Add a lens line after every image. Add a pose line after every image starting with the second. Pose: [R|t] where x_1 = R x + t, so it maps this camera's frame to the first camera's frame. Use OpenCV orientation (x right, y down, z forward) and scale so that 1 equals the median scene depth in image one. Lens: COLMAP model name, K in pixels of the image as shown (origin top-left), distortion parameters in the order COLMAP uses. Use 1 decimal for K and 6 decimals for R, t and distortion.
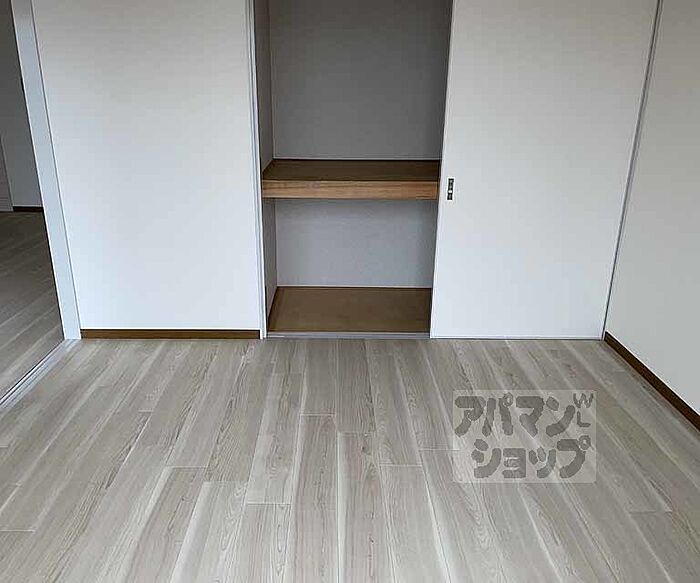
lens RADIAL K [[590.8, 0, 348.2], [0, 590.8, 290.9], [0, 0, 1]] dist [0.012083, 0.000453]
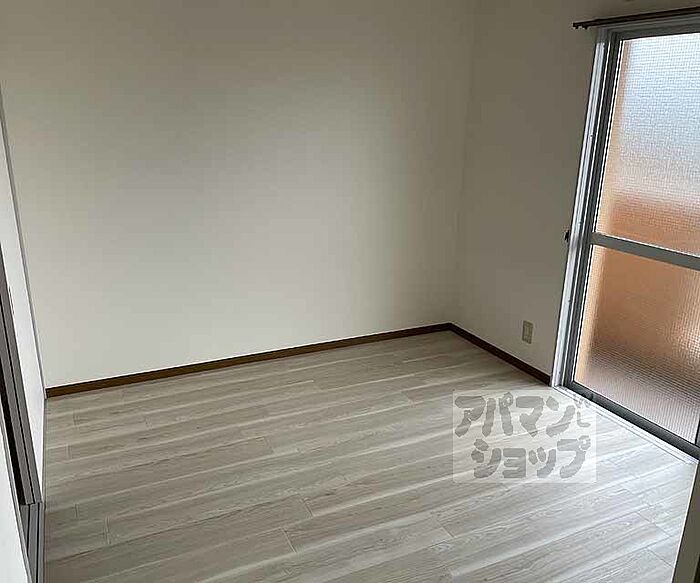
lens RADIAL K [[590.8, 0, 348.5], [0, 590.8, 292.4], [0, 0, 1]] dist [0.012083, 0.000453]
pose [[-0.418764, -0.281541, 0.863349, -0.790772], [0.287353, 0.860788, 0.420086, -0.467653], [-0.861432, 0.424003, -0.279565, 1.121639]]
